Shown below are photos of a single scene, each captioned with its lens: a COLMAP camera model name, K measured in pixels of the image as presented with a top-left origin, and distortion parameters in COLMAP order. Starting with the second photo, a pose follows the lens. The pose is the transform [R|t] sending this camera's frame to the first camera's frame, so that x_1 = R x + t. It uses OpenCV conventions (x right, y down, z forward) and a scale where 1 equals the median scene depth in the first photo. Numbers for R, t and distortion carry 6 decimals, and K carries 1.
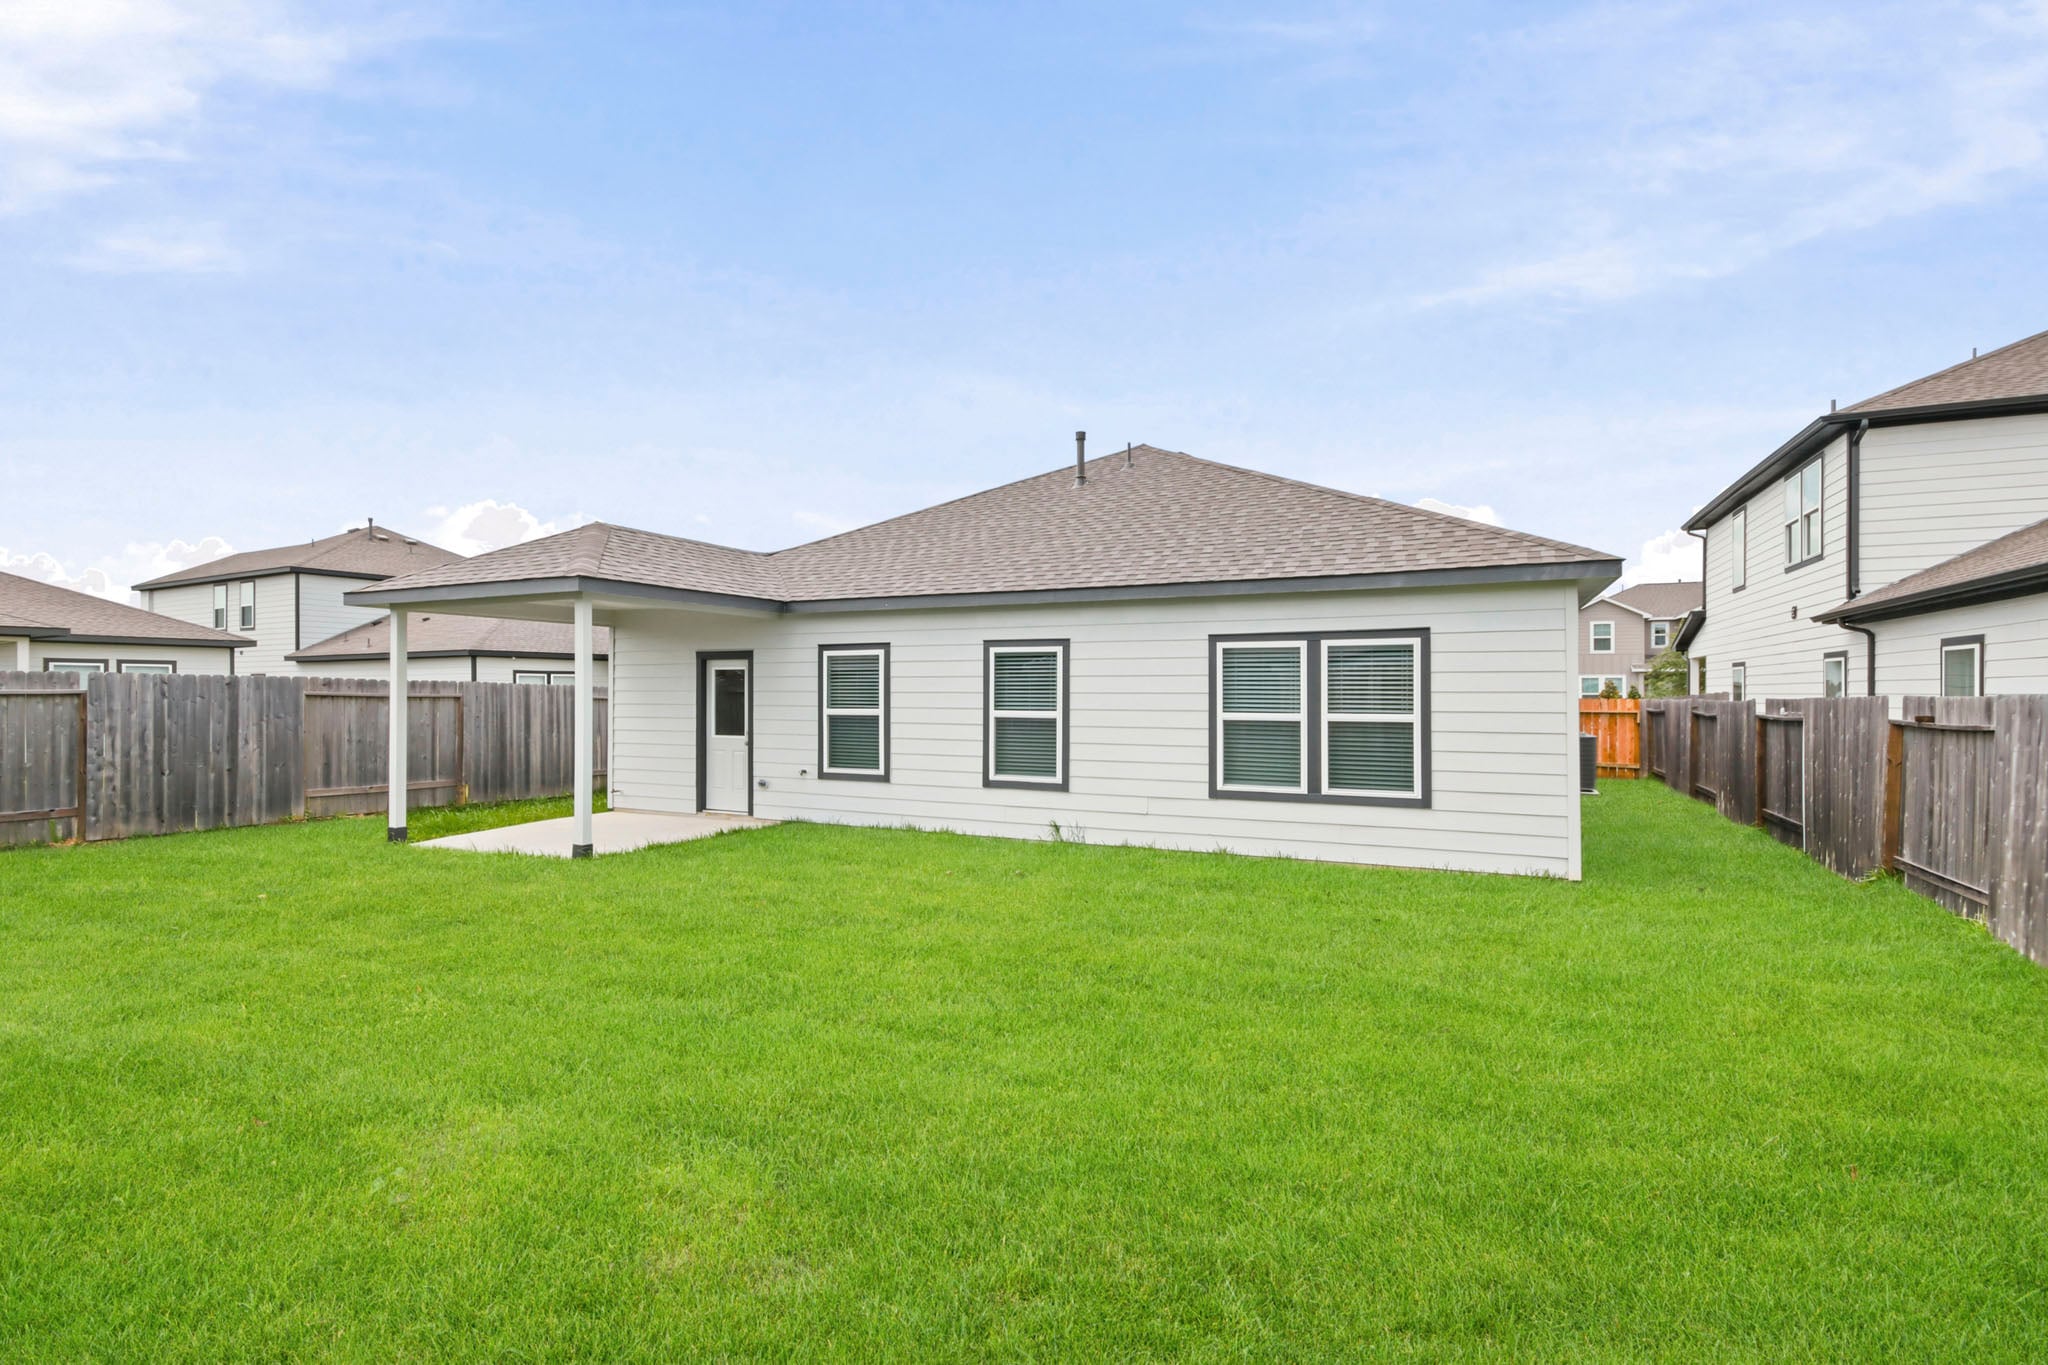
lens RADIAL K [[937.0, 0, 1016.9], [0, 937.0, 672.2], [0, 0, 1]] dist [0.004102, 0.000340]
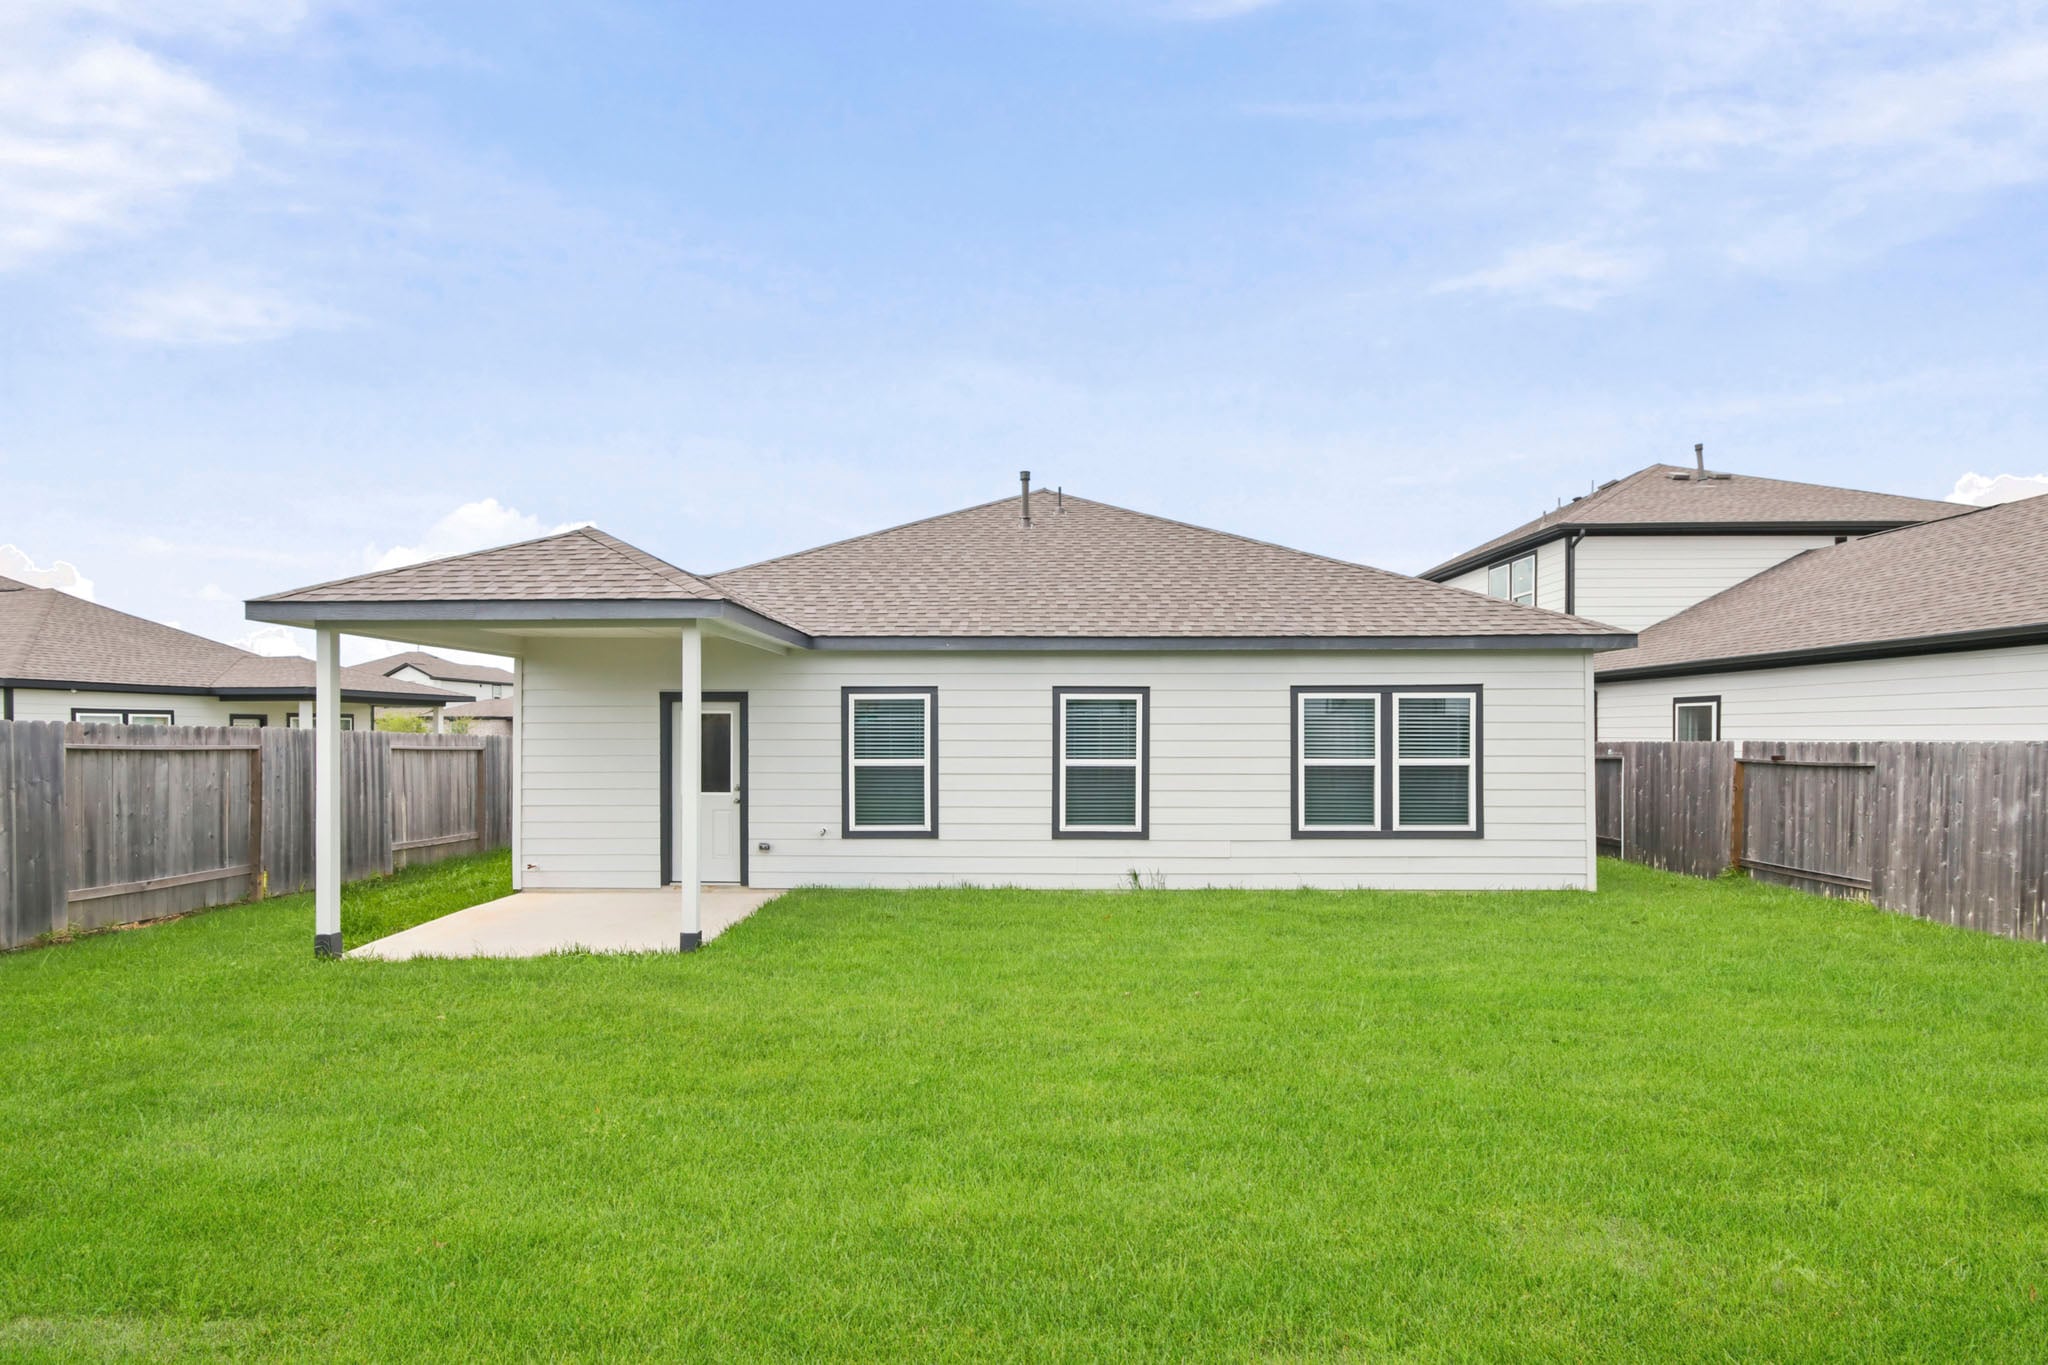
lens RADIAL K [[956.4, 0, 1022.9], [0, 956.4, 728.0], [0, 0, 1]] dist [0.009639, 0.000160]
pose [[0.912922, 0.000459, 0.408134, -0.482017], [-0.006669, 0.999883, 0.013794, -0.004745], [-0.408080, -0.015315, 0.912818, 0.122060]]
